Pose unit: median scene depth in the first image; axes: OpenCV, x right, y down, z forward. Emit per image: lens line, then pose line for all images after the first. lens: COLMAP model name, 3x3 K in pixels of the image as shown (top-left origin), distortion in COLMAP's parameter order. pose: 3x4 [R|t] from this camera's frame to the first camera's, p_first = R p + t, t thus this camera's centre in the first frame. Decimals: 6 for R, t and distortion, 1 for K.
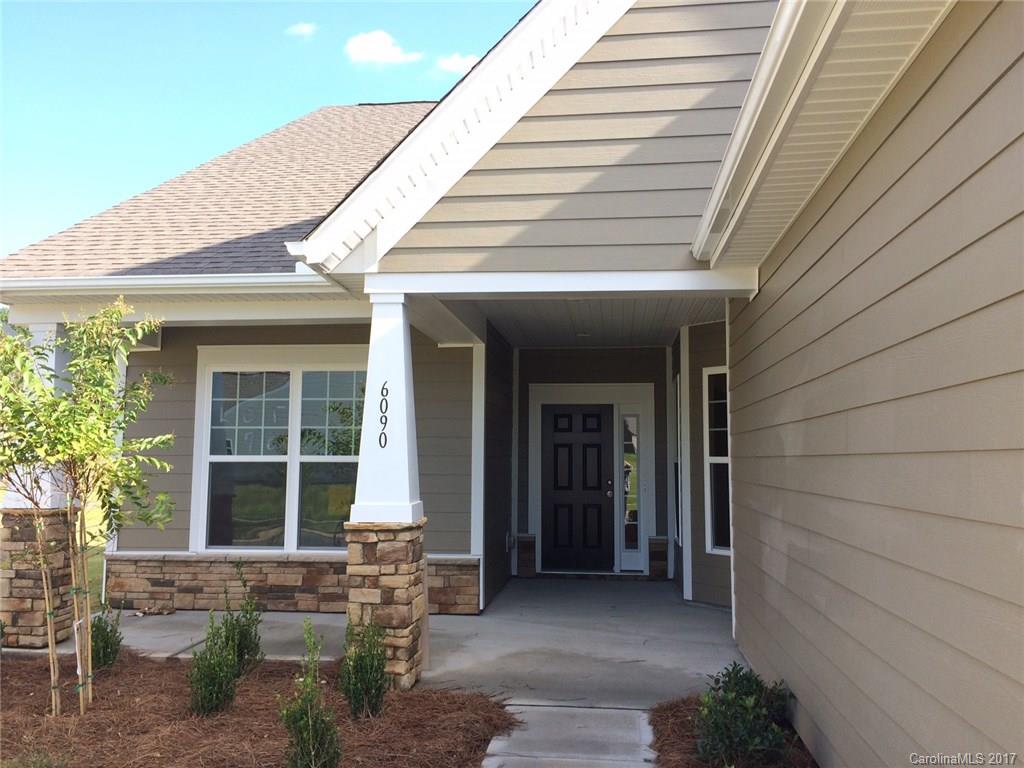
lens RADIAL K [[885.7, 0, 507.2], [0, 885.7, 375.8], [0, 0, 1]] dist [0.091426, -0.121491]
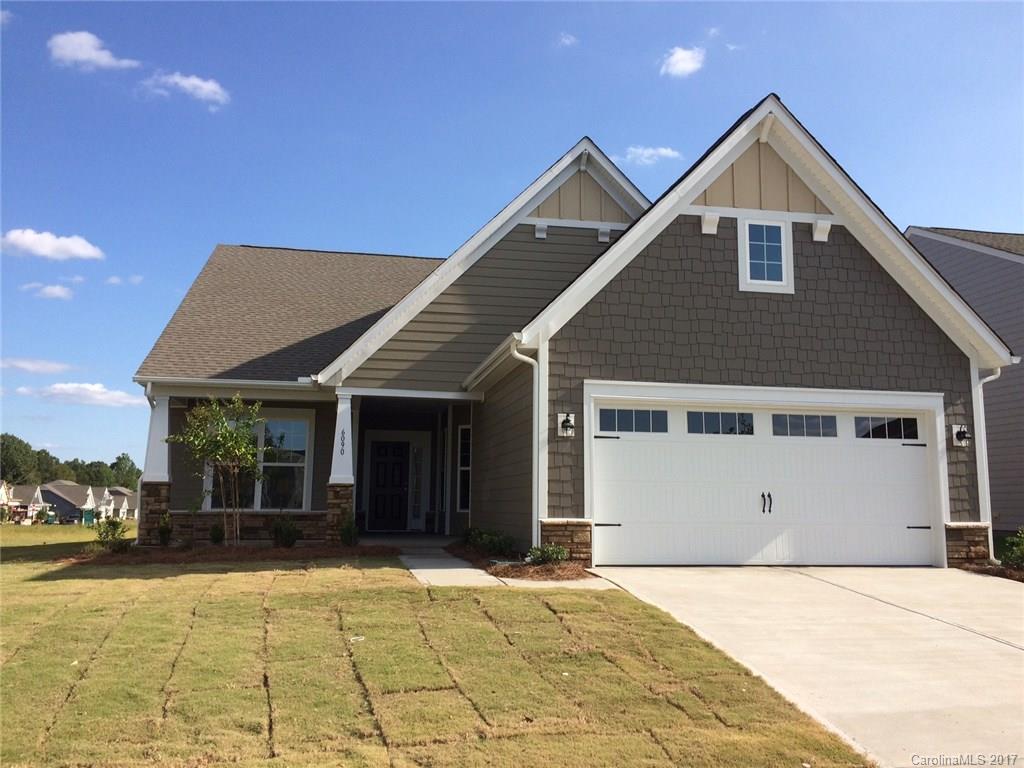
lens RADIAL K [[885.7, 0, 507.2], [0, 885.7, 375.8], [0, 0, 1]] dist [0.091426, -0.121491]
pose [[0.955063, 0.049295, 0.292275, -0.311109], [-0.035131, 0.997949, -0.053514, -0.018526], [-0.294314, 0.040841, 0.954836, -1.122763]]
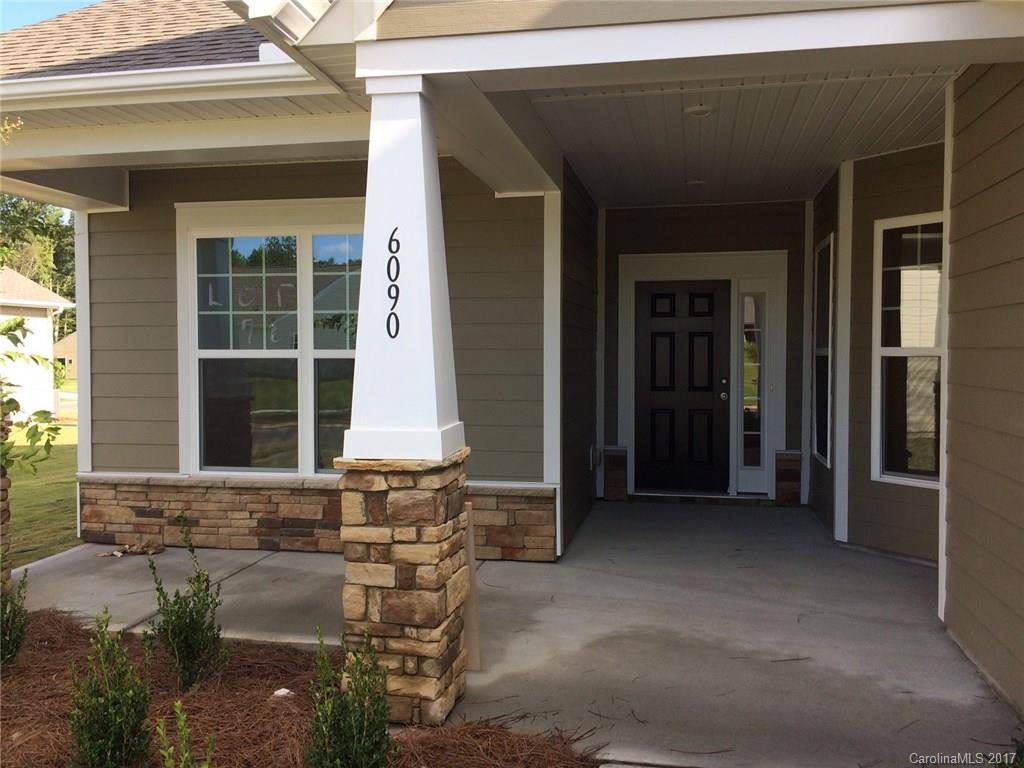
lens RADIAL K [[885.7, 0, 507.2], [0, 885.7, 375.8], [0, 0, 1]] dist [0.091426, -0.121491]
pose [[0.996178, -0.004019, -0.087249, -0.006500], [0.014624, 0.992513, 0.121262, 0.023811], [0.086108, -0.122075, 0.988779, 0.279401]]
